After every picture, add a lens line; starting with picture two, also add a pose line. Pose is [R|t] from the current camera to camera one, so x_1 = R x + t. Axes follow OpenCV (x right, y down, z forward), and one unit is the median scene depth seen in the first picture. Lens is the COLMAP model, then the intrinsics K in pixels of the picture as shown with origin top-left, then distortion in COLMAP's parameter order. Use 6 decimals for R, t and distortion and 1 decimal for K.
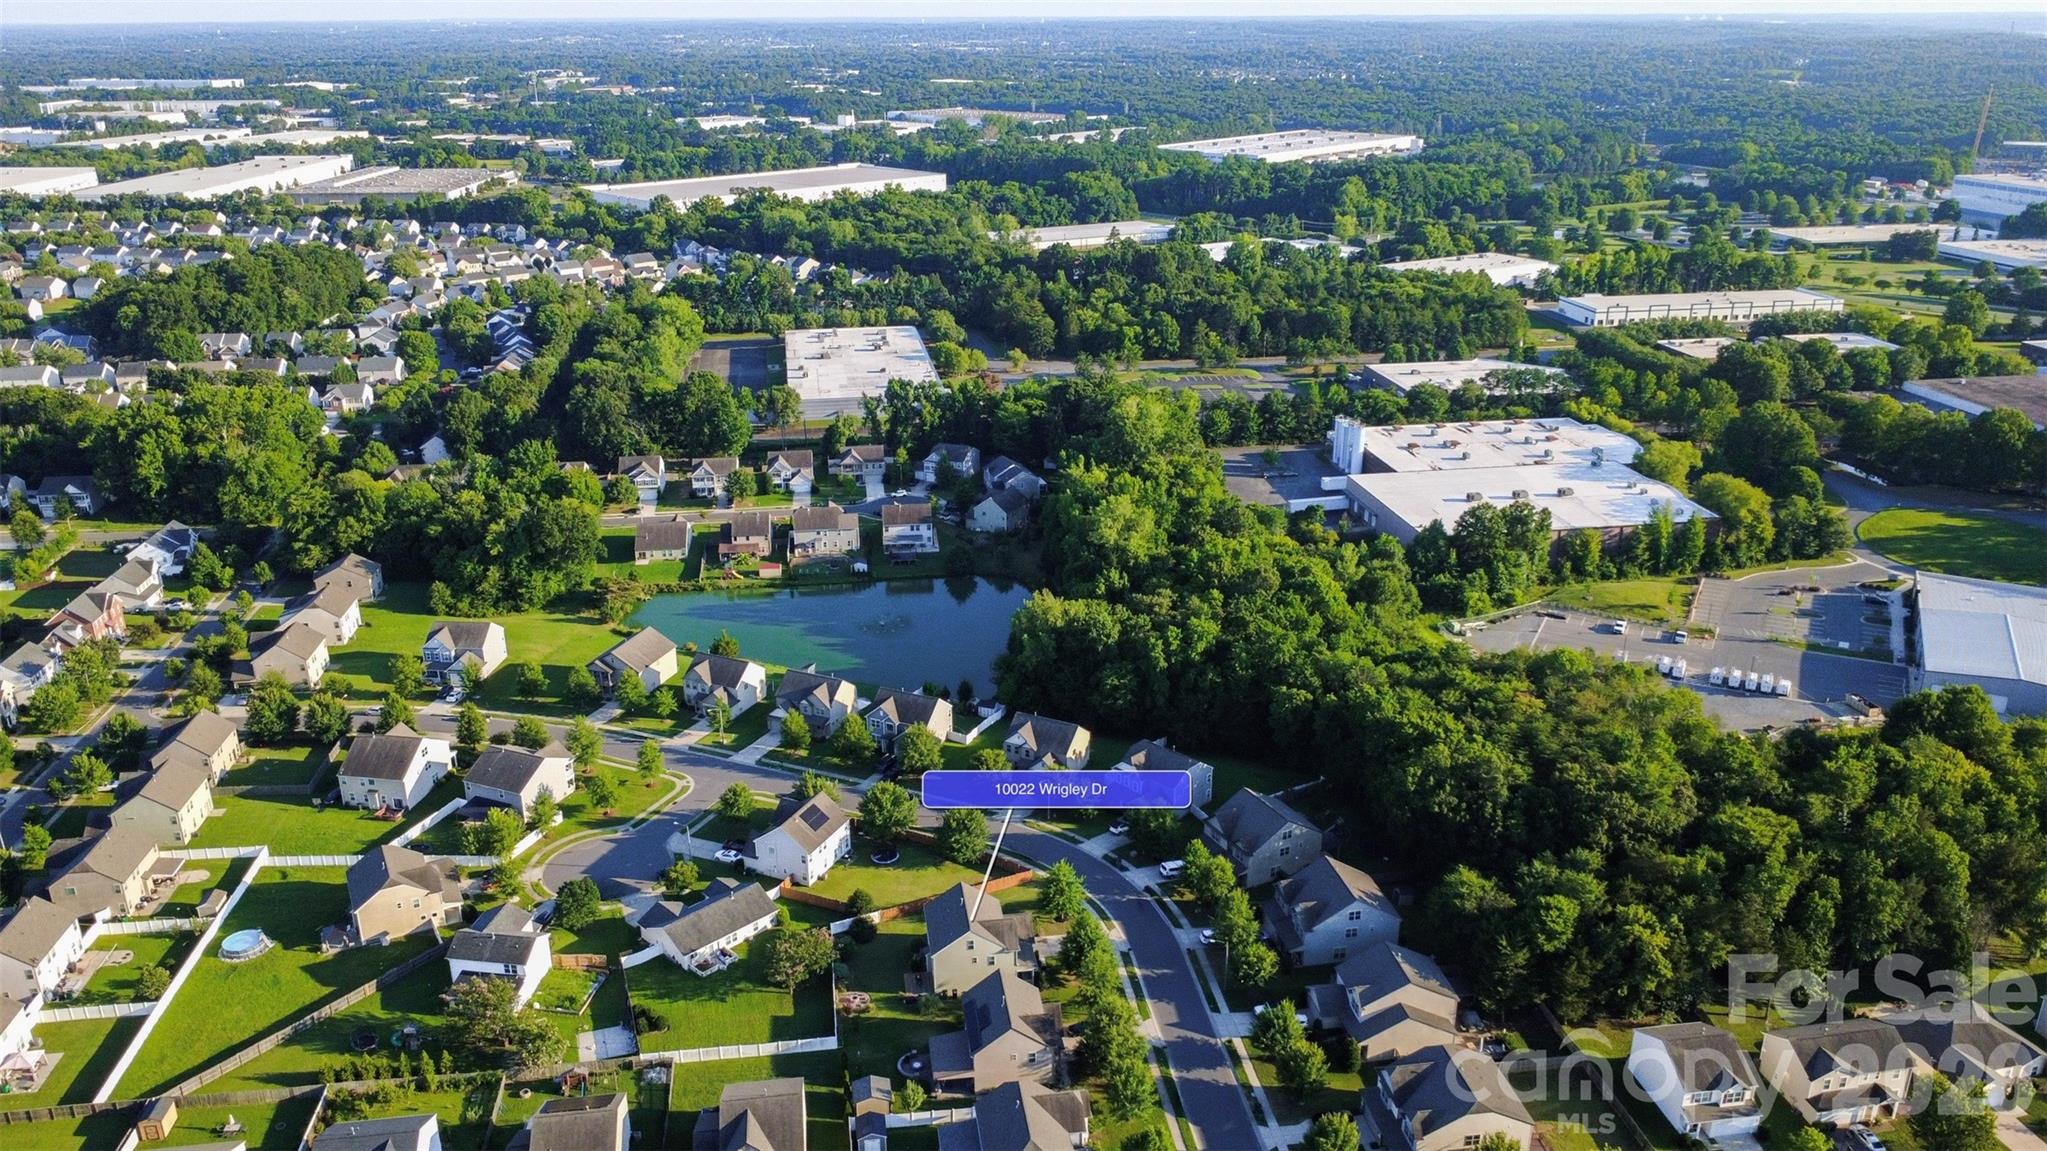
lens RADIAL K [[1457.7, 0, 1023.5], [0, 1457.7, 575.5], [0, 0, 1]] dist [-0.000227, 0.000474]
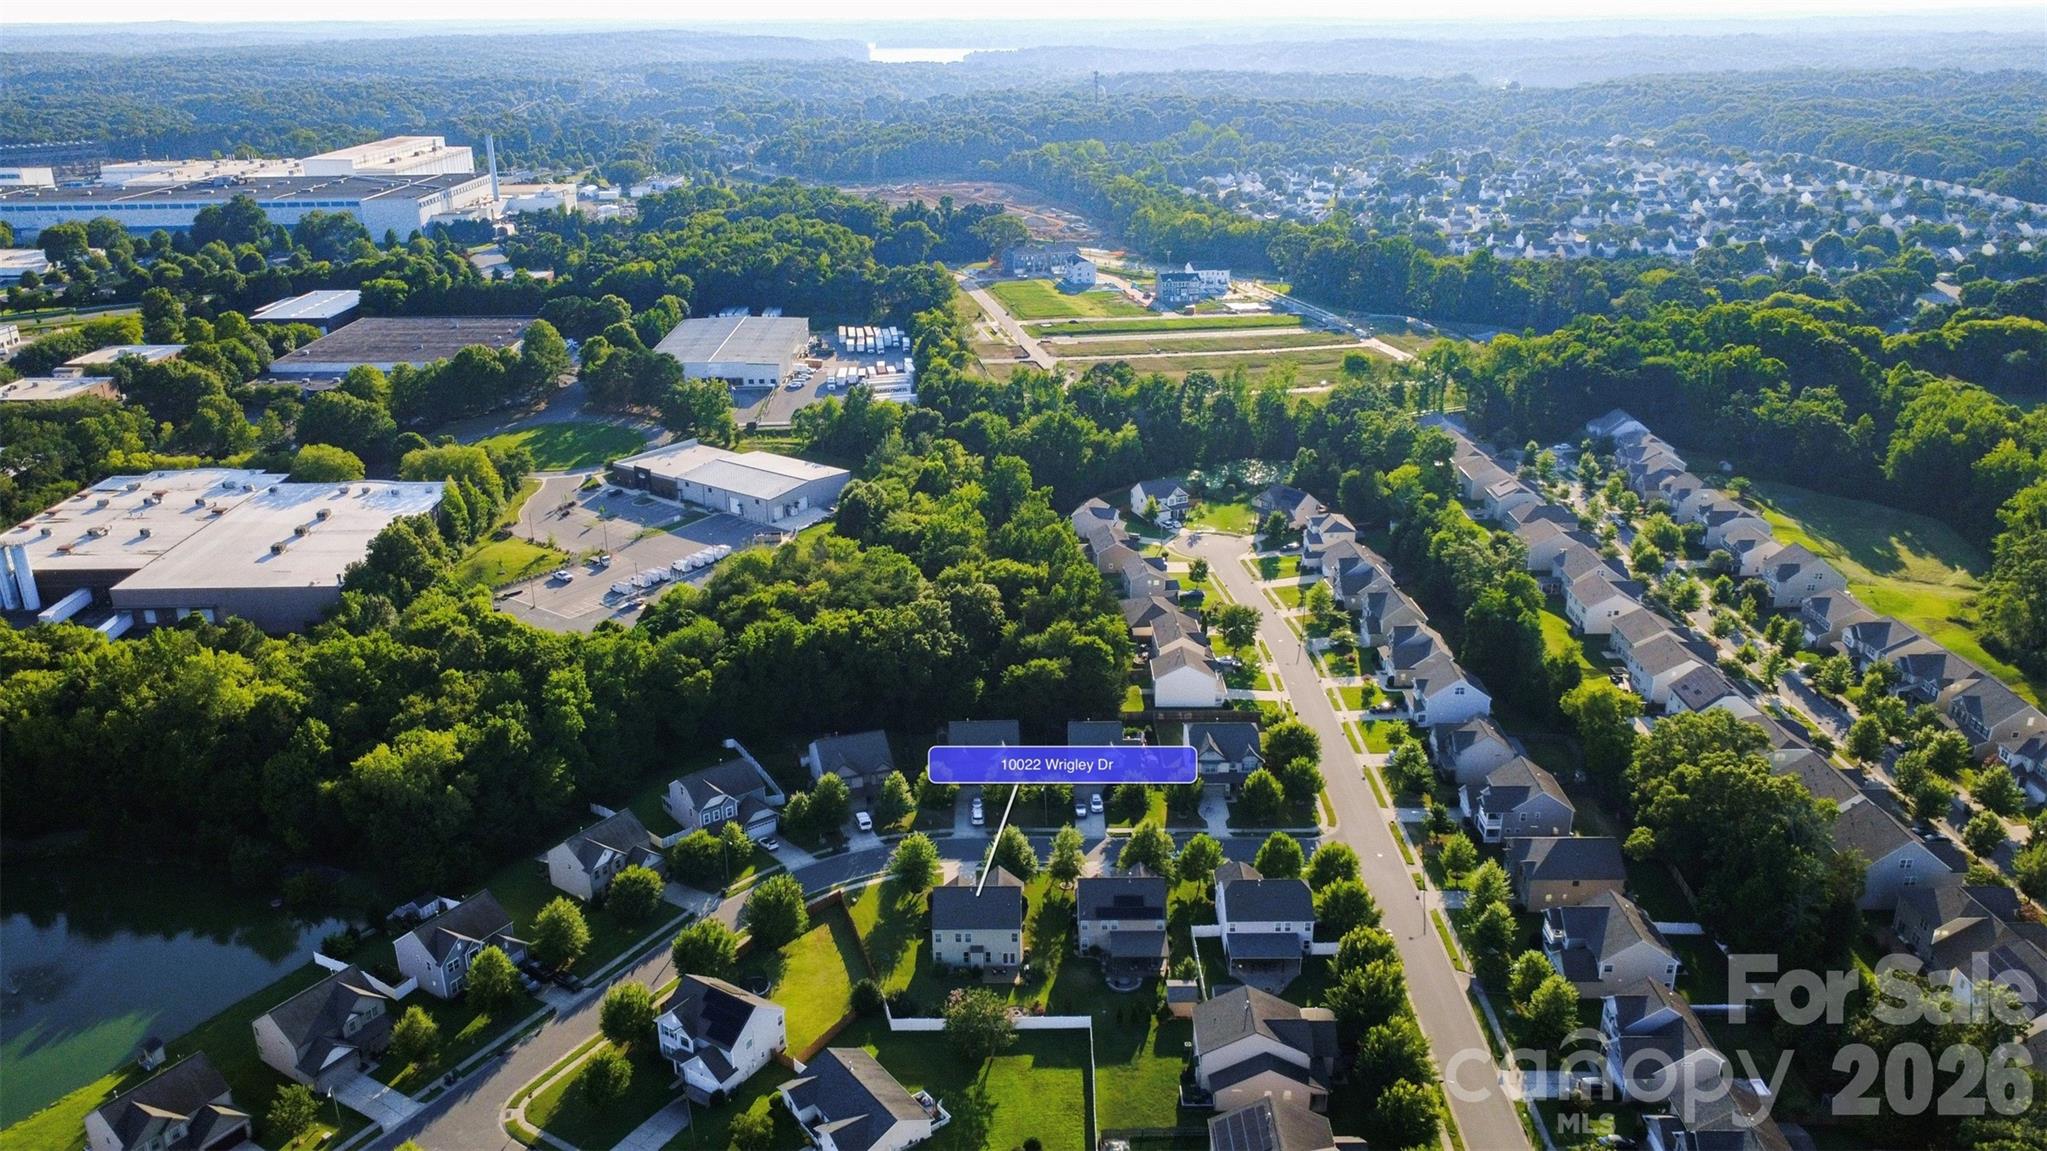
lens RADIAL K [[1457.7, 0, 1023.5], [0, 1457.7, 575.5], [0, 0, 1]] dist [-0.000227, 0.000474]
pose [[0.159804, -0.355878, 0.920768, -0.517166], [0.360962, 0.889226, 0.281040, -0.140260], [-0.918787, 0.287451, 0.270560, 0.358625]]
